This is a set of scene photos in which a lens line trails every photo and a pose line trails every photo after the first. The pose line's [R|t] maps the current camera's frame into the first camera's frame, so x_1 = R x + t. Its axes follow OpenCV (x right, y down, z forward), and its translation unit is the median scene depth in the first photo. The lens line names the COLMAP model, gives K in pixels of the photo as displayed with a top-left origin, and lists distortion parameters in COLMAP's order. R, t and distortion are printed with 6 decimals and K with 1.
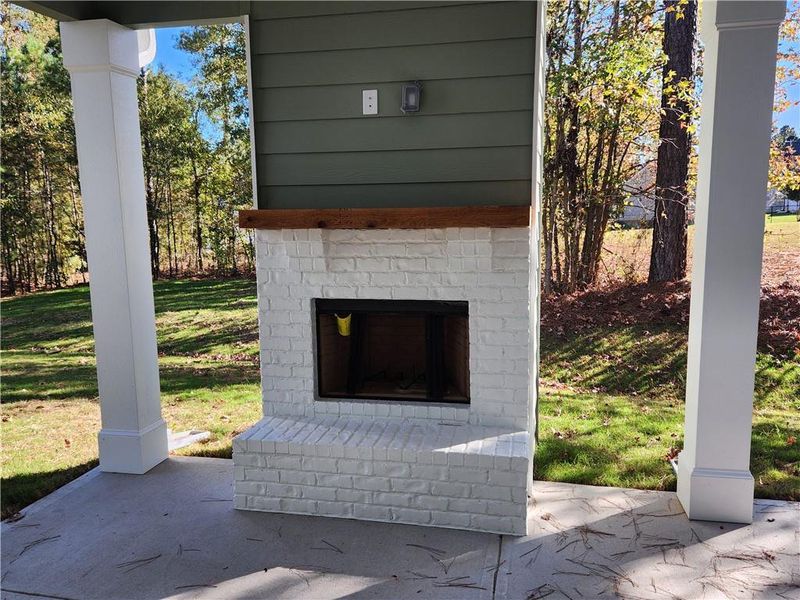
lens RADIAL K [[708.8, 0, 397.8], [0, 708.8, 301.6], [0, 0, 1]] dist [0.029081, -0.000322]
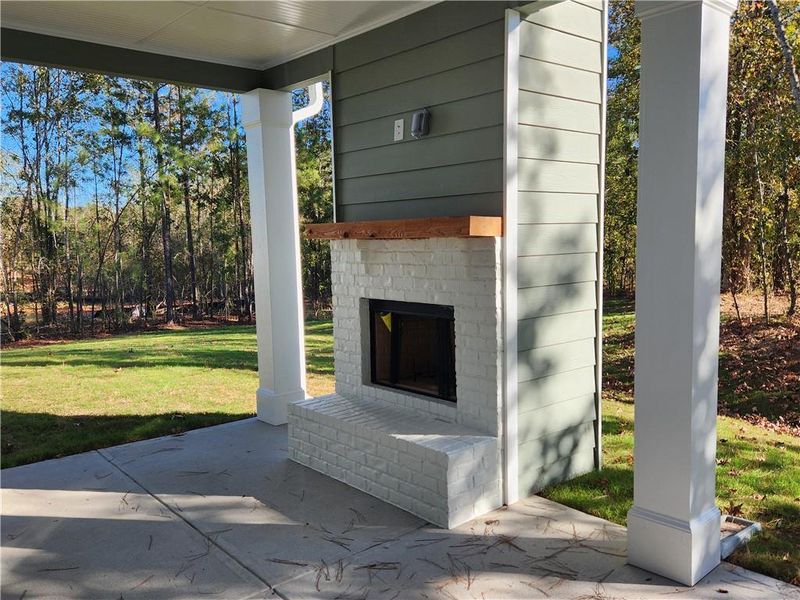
lens RADIAL K [[708.8, 0, 398.1], [0, 708.8, 299.4], [0, 0, 1]] dist [0.029081, -0.000322]
pose [[0.791004, 0.052628, -0.609544, 0.682195], [-0.075108, 0.997111, -0.011377, 0.007682], [0.607184, 0.054781, 0.792671, 0.097269]]
